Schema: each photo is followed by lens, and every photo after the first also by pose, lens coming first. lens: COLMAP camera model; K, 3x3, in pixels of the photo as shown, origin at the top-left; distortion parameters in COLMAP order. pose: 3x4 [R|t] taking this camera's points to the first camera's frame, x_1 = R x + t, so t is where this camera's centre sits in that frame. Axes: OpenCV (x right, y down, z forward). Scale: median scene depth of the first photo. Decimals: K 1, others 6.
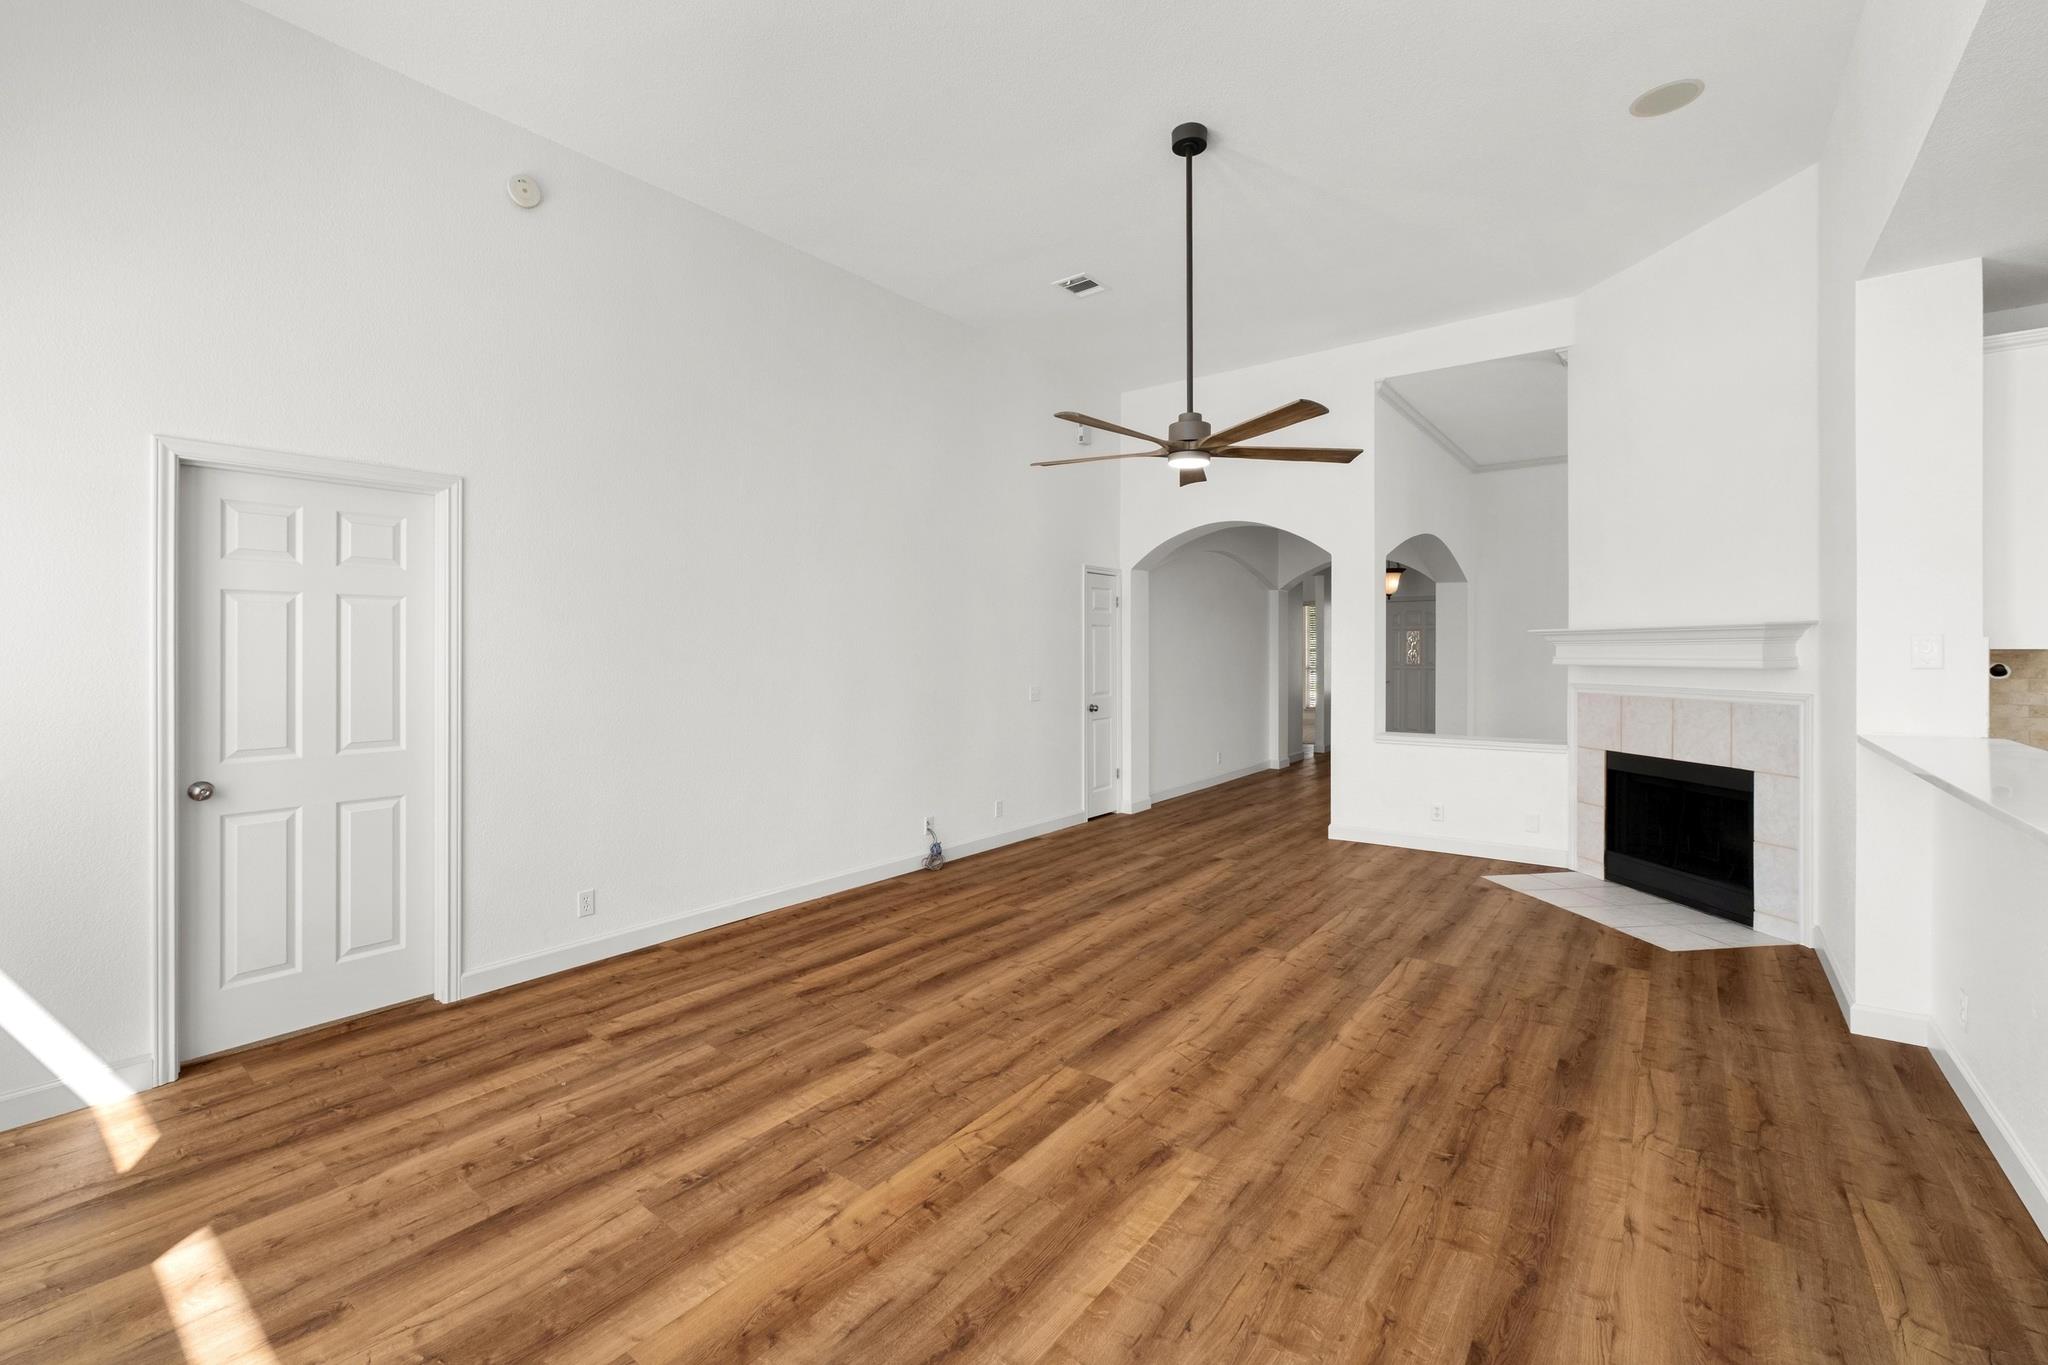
lens RADIAL K [[858.2, 0, 1012.8], [0, 858.2, 644.0], [0, 0, 1]] dist [-0.008336, 0.002213]
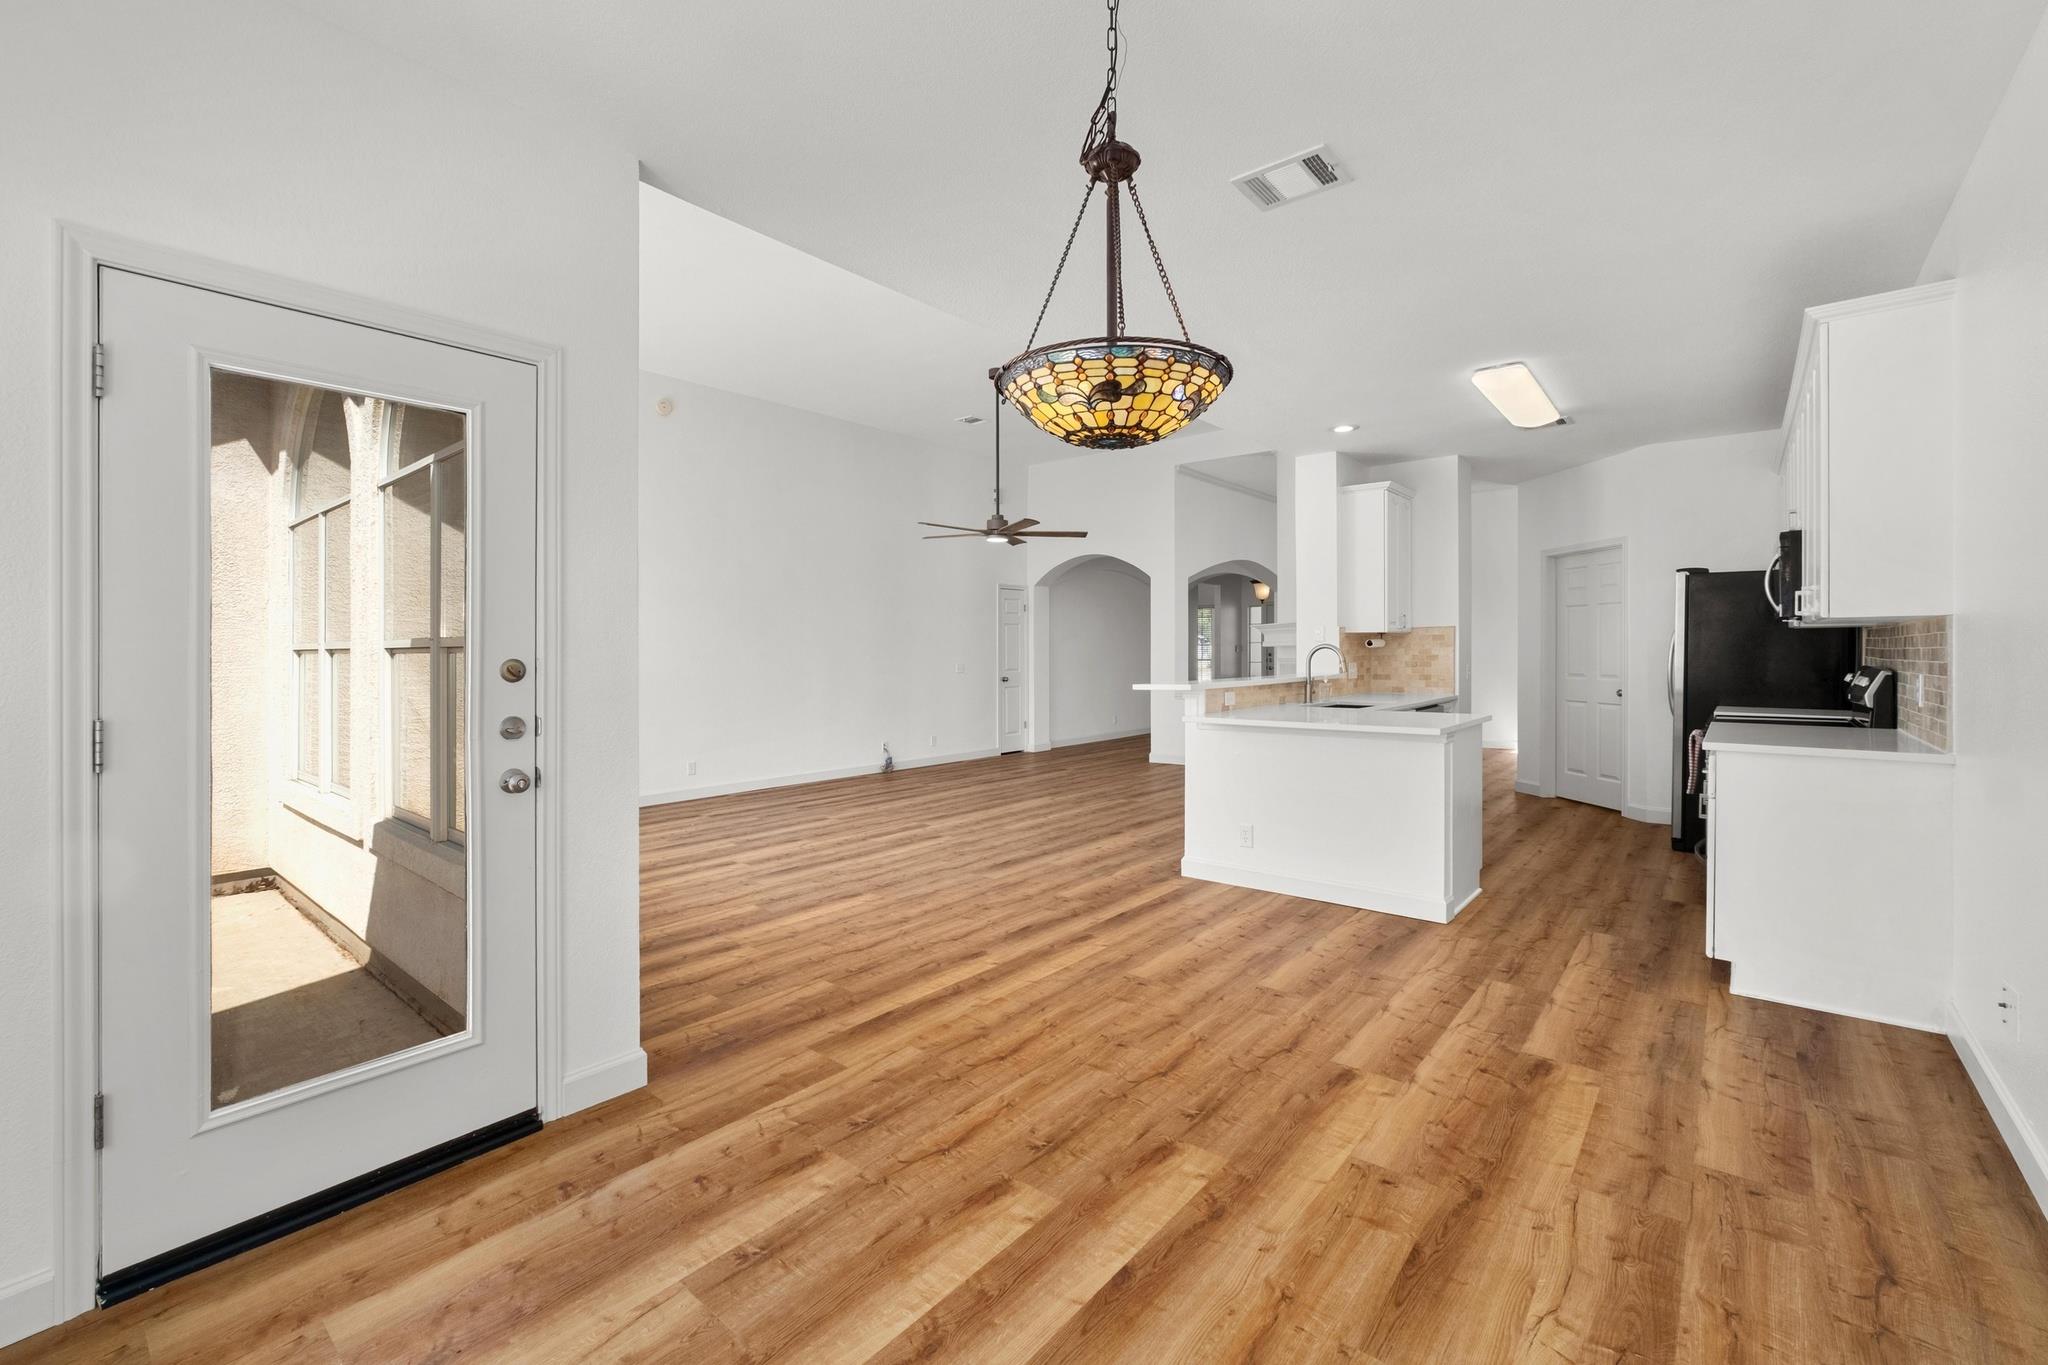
lens RADIAL K [[858.2, 0, 1026.2], [0, 858.2, 669.5], [0, 0, 1]] dist [-0.008336, 0.002213]
pose [[0.999612, -0.009098, -0.026333, 0.314933], [0.009923, 0.999459, 0.031365, 0.018489], [0.026033, -0.031614, 0.999161, -0.914213]]
